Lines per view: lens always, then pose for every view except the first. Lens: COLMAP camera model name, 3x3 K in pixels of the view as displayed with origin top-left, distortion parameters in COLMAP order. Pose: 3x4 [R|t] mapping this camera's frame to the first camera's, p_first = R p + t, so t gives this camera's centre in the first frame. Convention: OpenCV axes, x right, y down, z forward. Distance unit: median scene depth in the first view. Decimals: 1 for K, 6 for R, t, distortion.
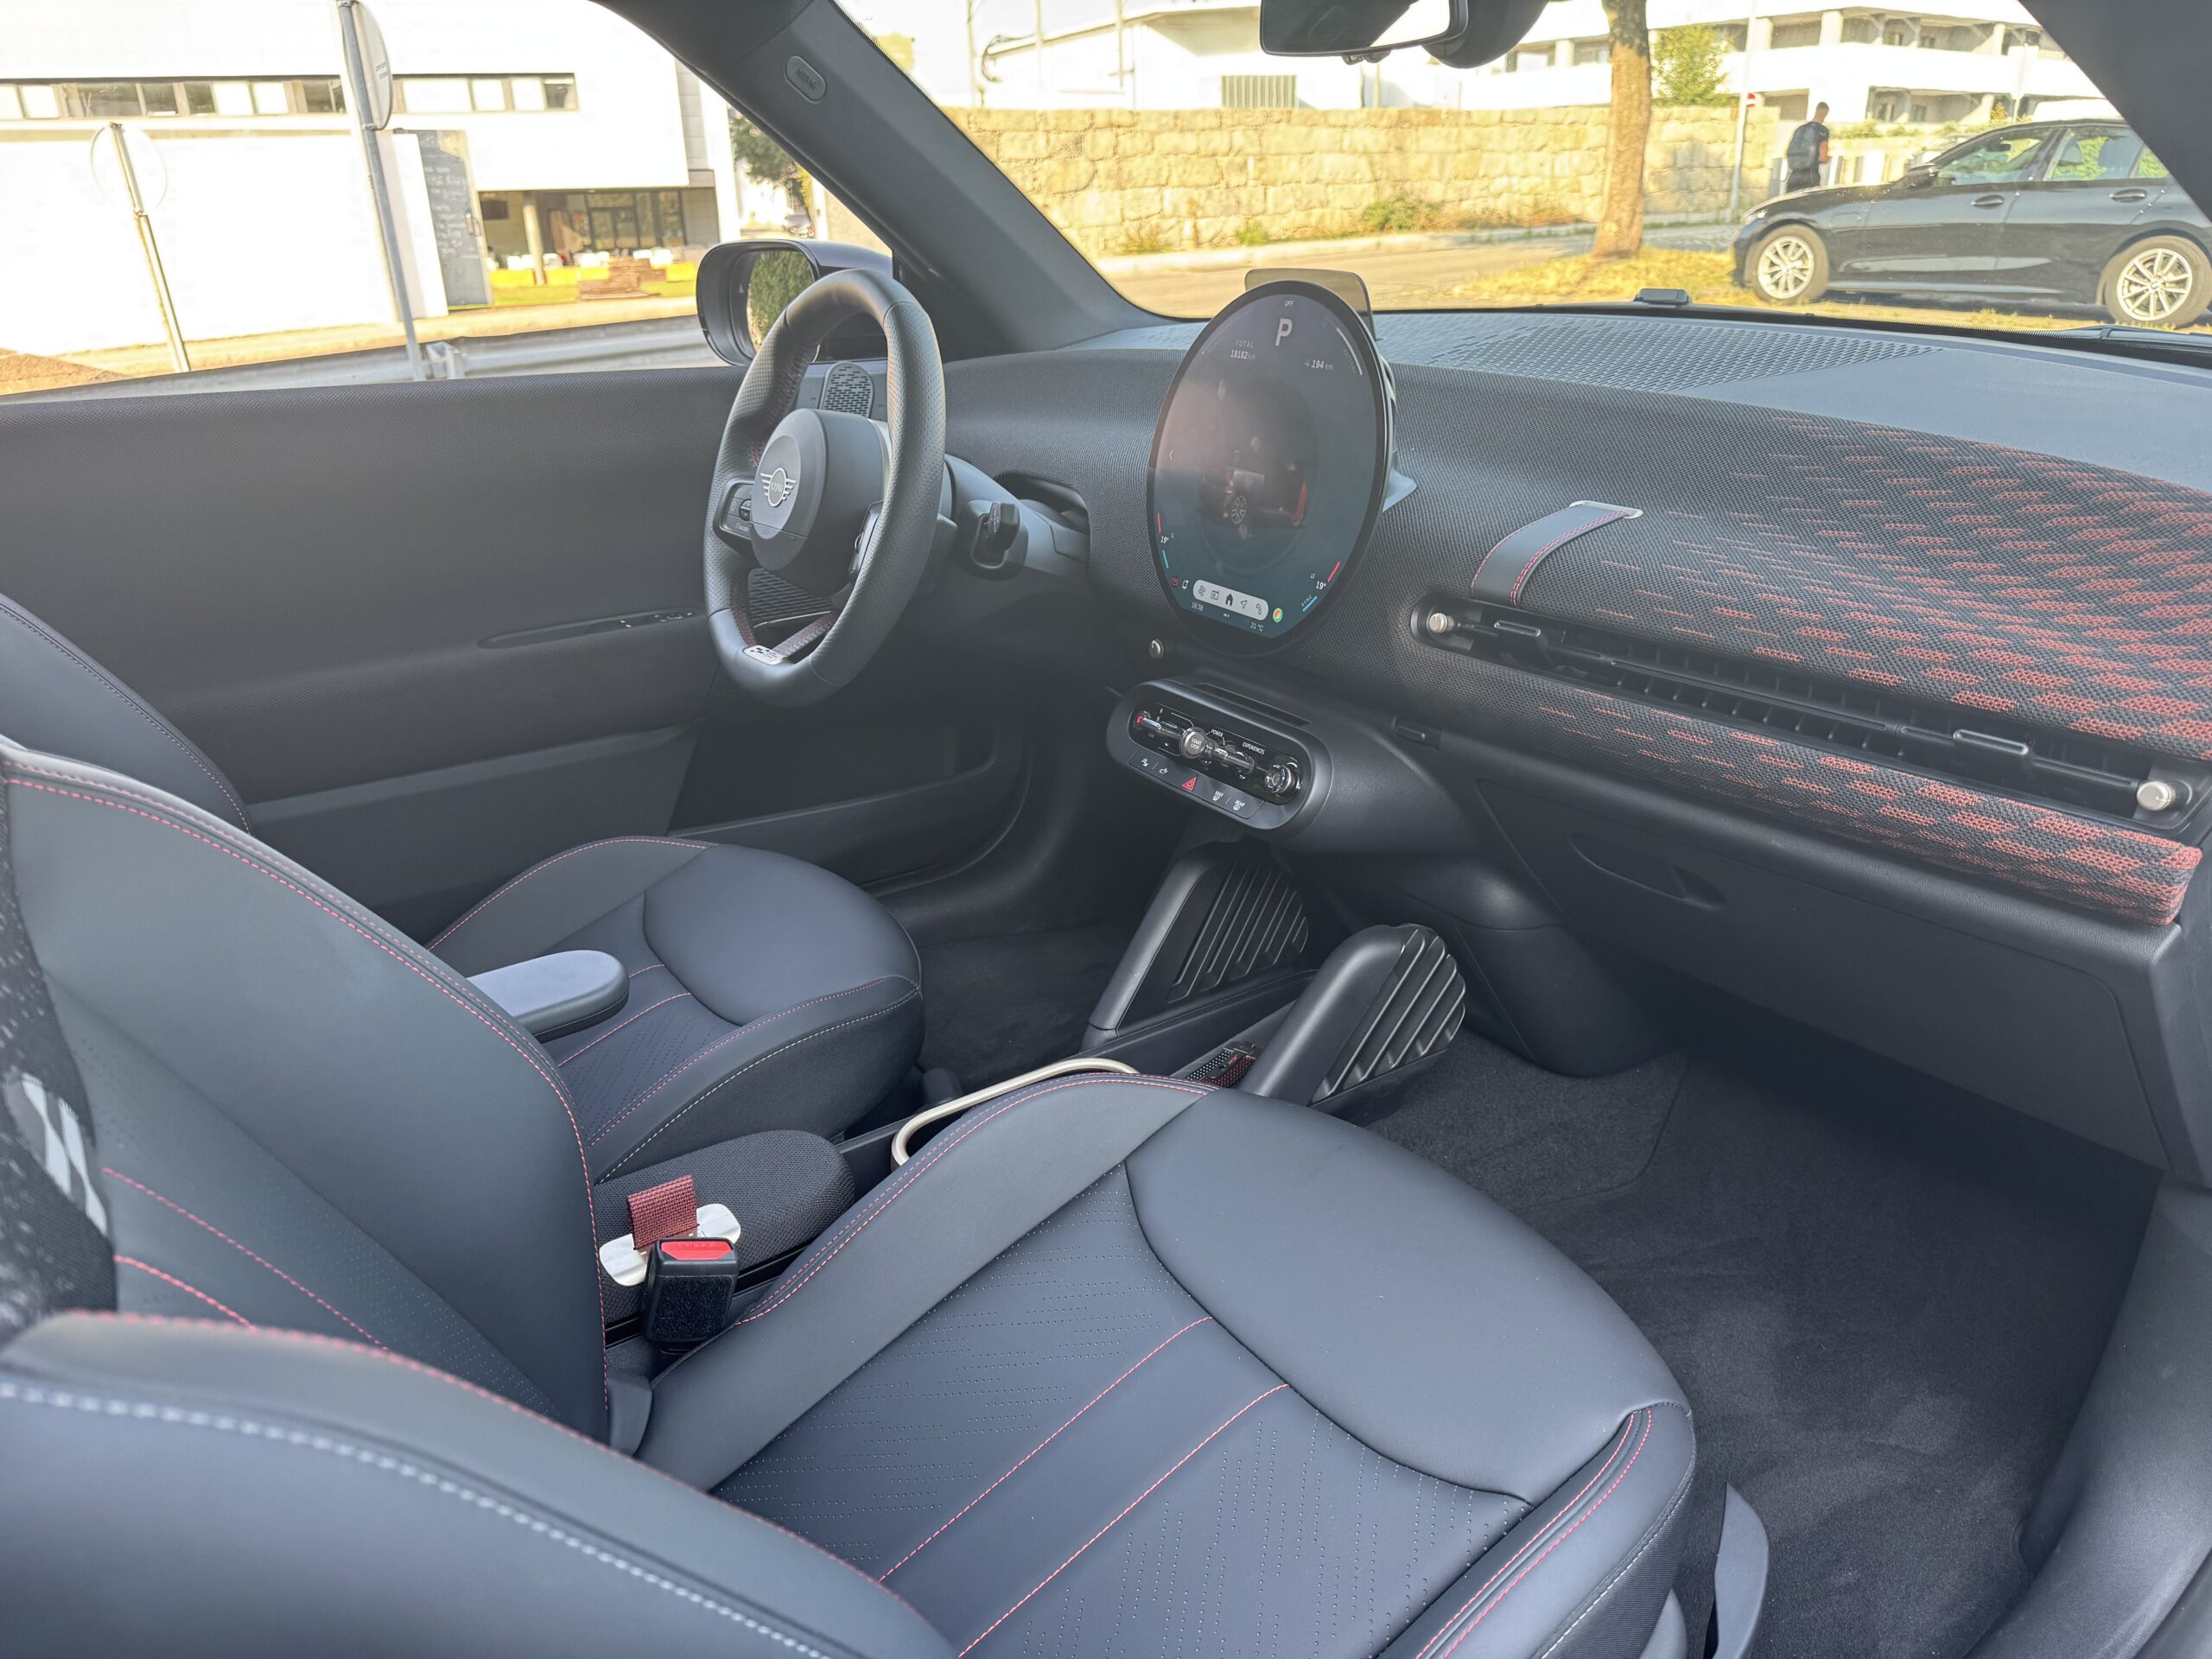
lens RADIAL K [[1585.9, 0, 1103.0], [0, 1585.9, 862.2], [0, 0, 1]] dist [0.010101, -0.016996]
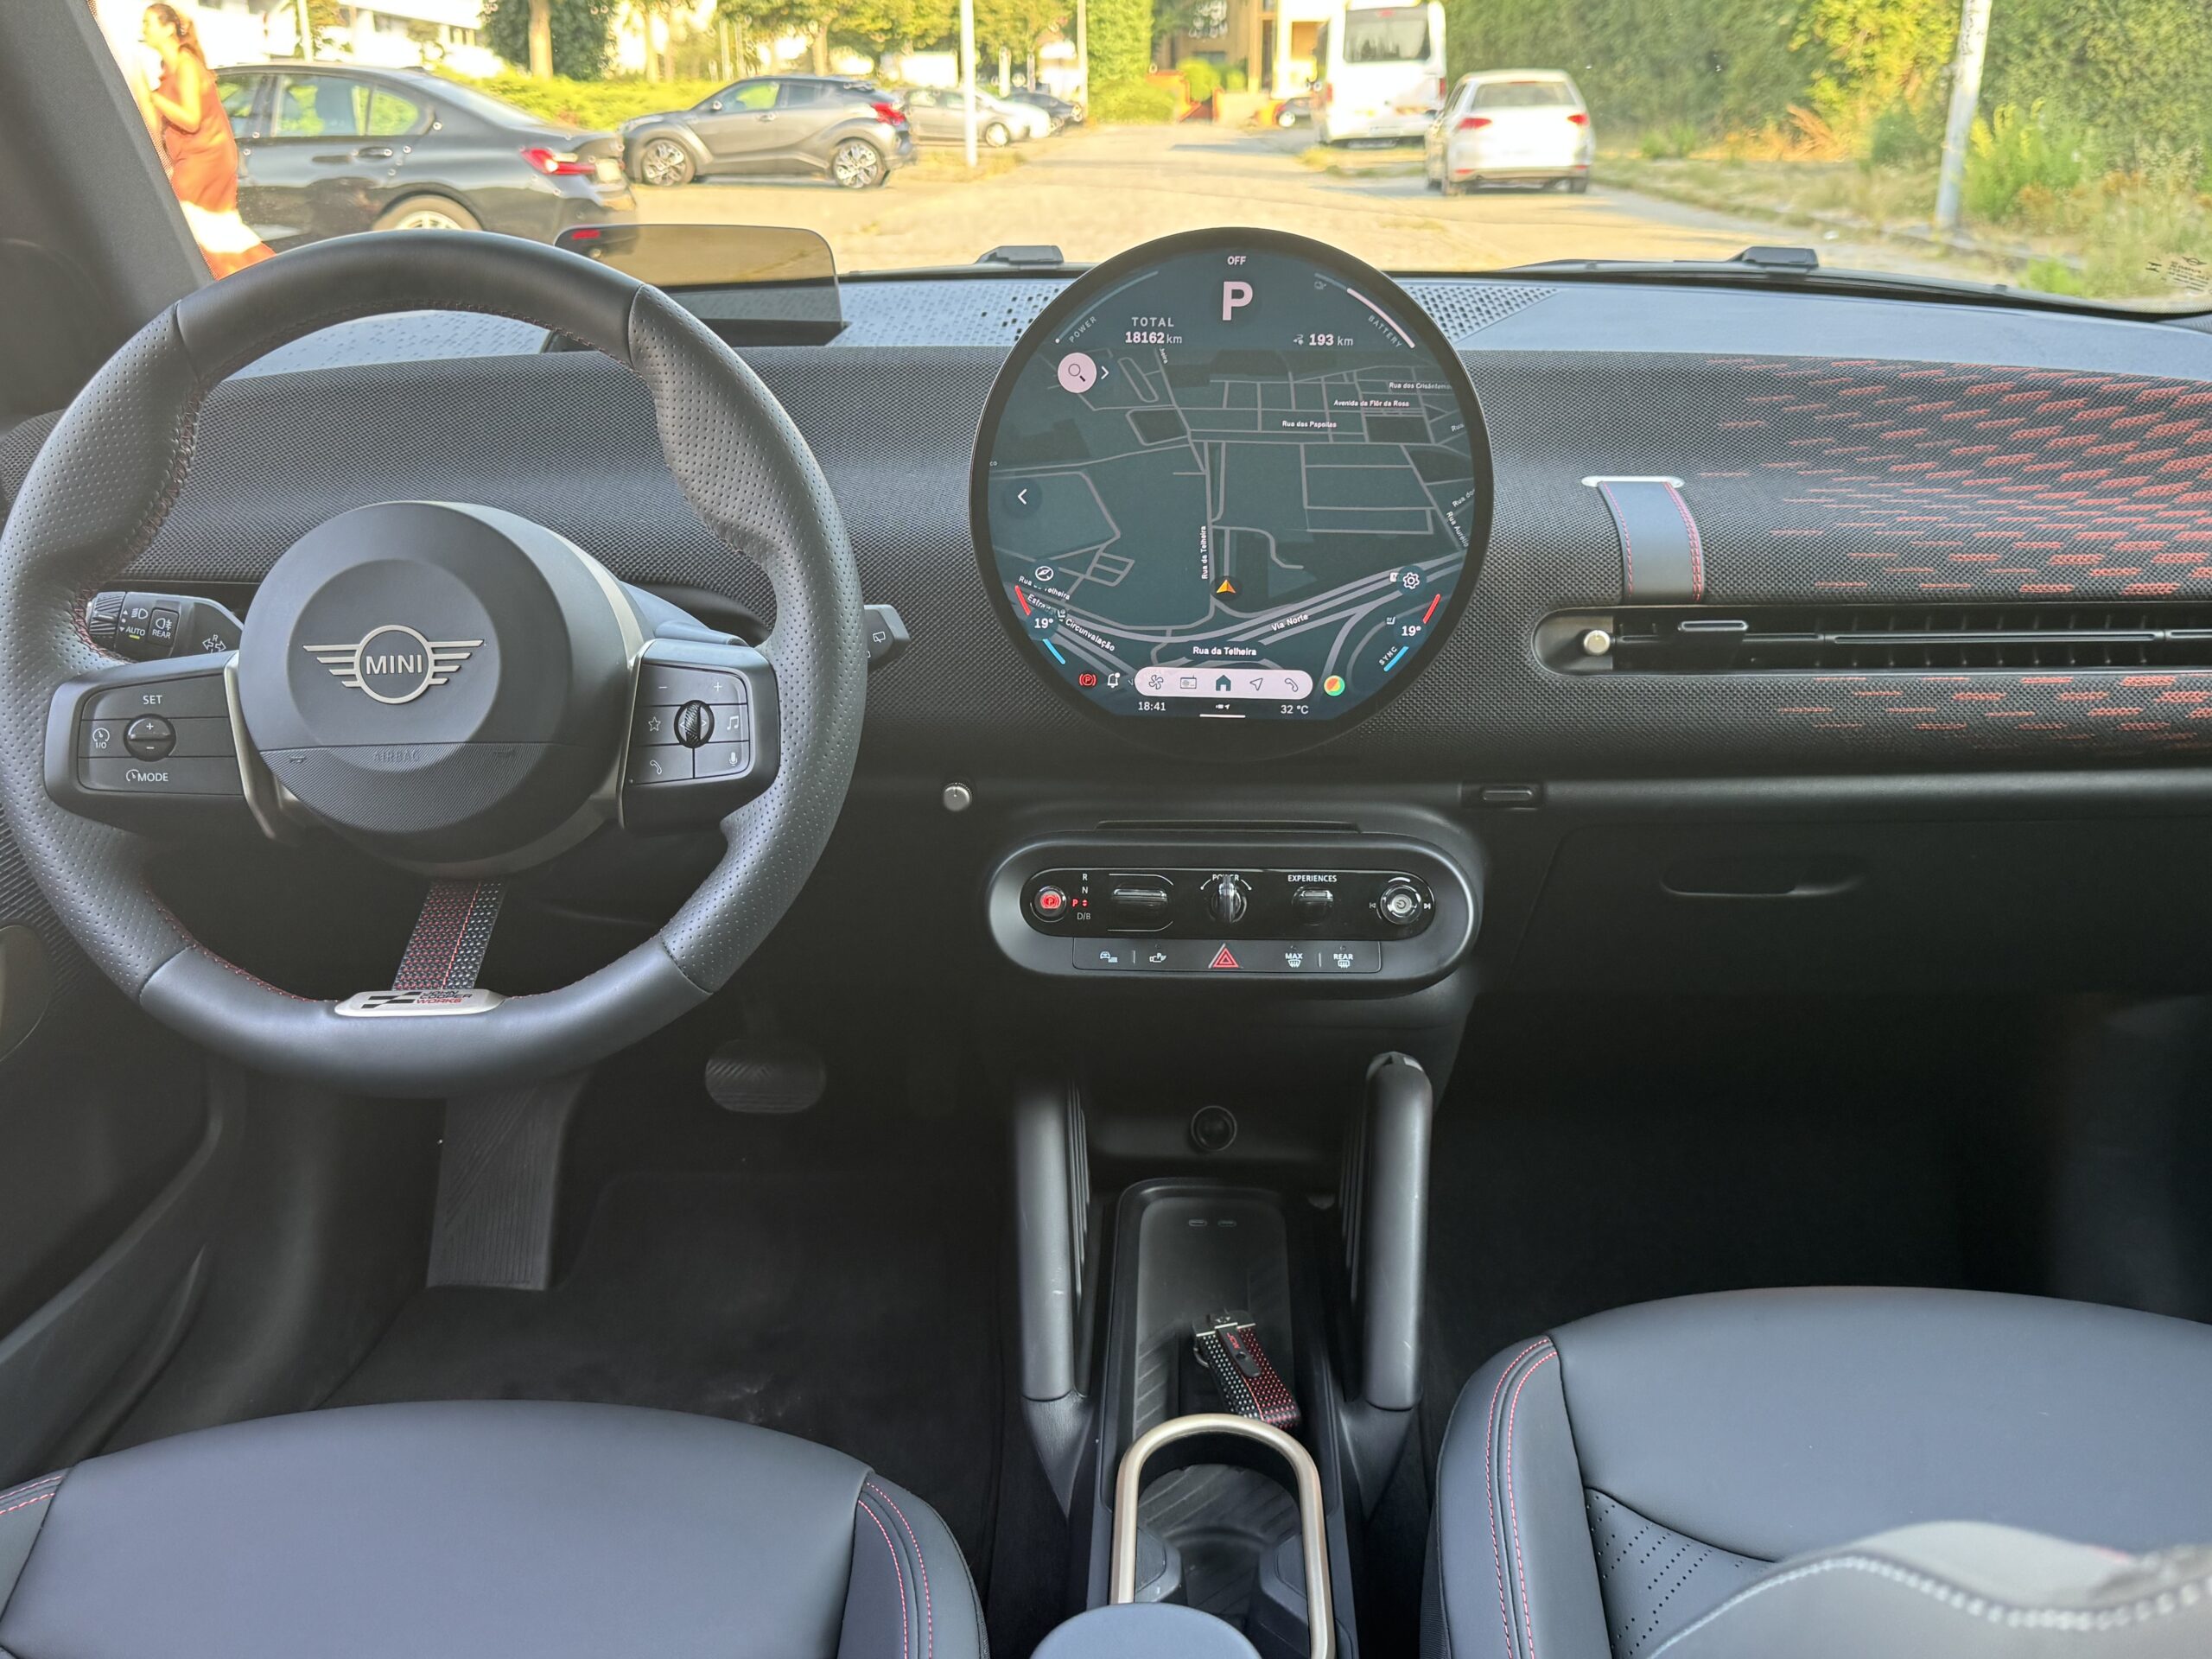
lens RADIAL K [[2002.1, 0, 1094.2], [0, 2002.1, 849.6], [0, 0, 1]] dist [0.055423, -0.025806]
pose [[0.586247, -0.251781, 0.770013, -0.668585], [0.303296, 0.949568, 0.079578, -0.190298], [-0.751216, 0.186889, 0.633046, 0.521124]]
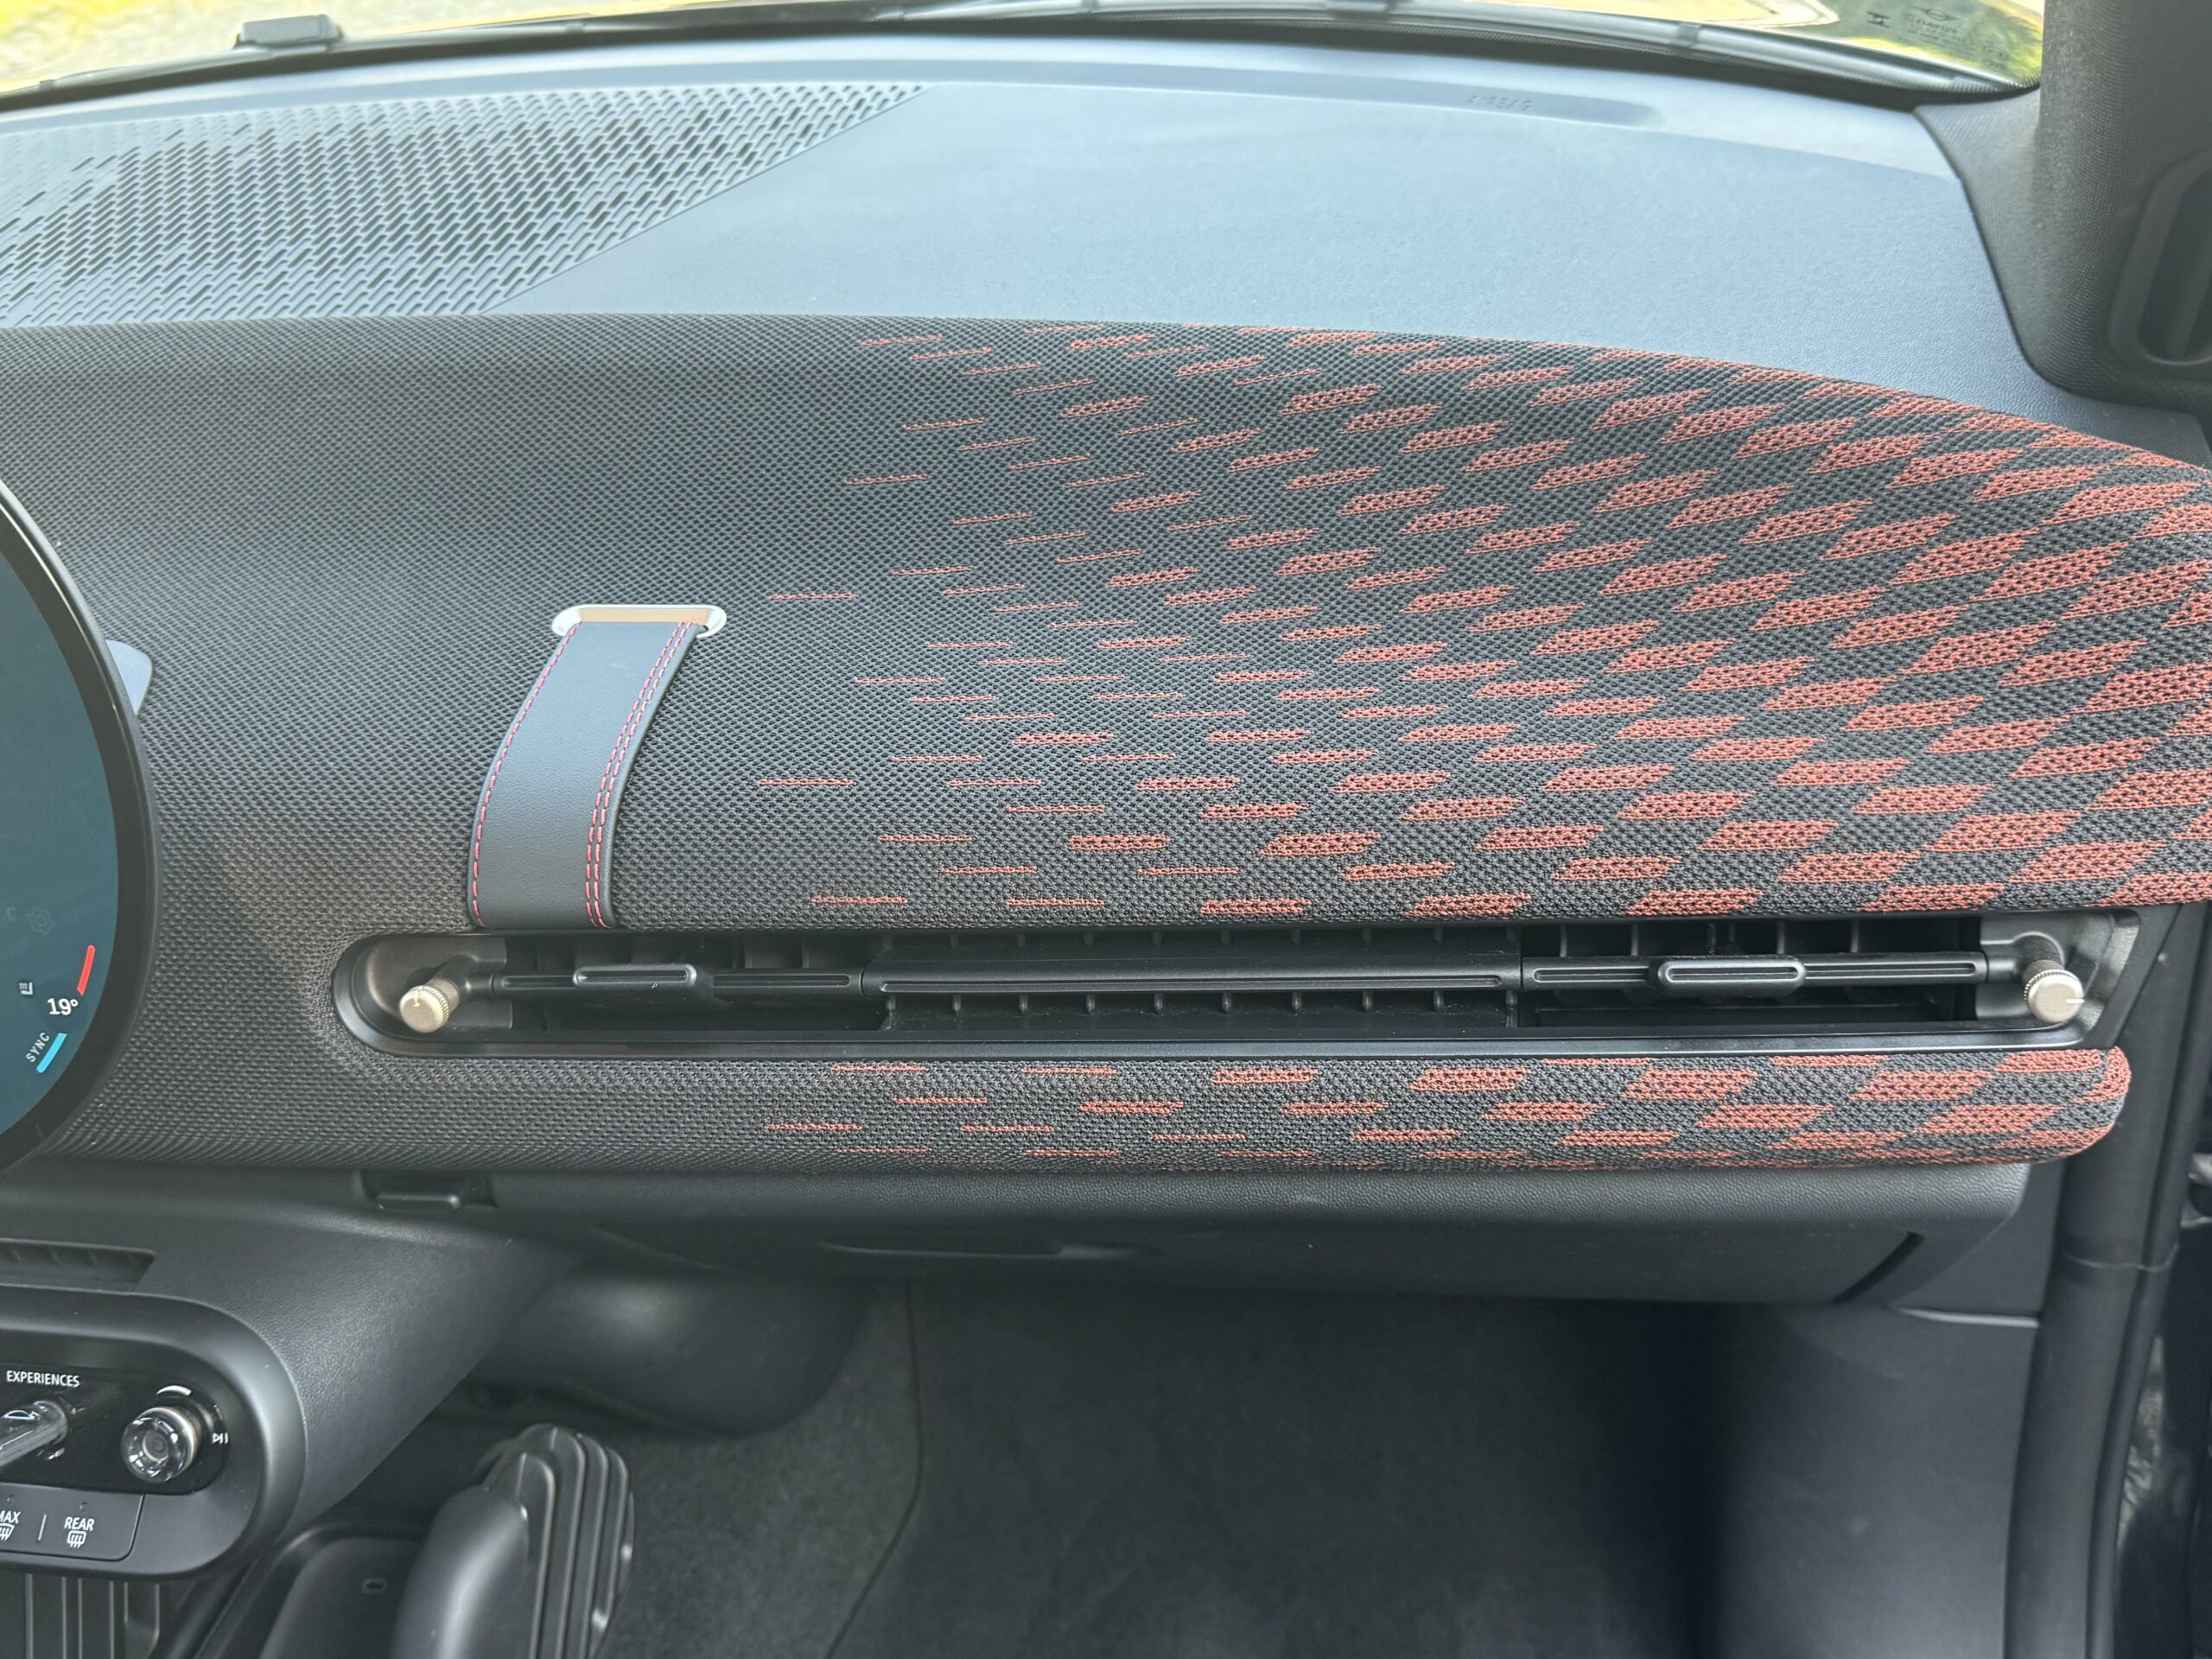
lens RADIAL K [[2002.1, 0, 1082.4], [0, 2002.1, 849.5], [0, 0, 1]] dist [0.055423, -0.025806]
pose [[0.697804, -0.419570, 0.580543, 0.035239], [0.354530, 0.906557, 0.229046, -0.228705], [-0.622397, 0.045991, 0.781350, 0.423848]]
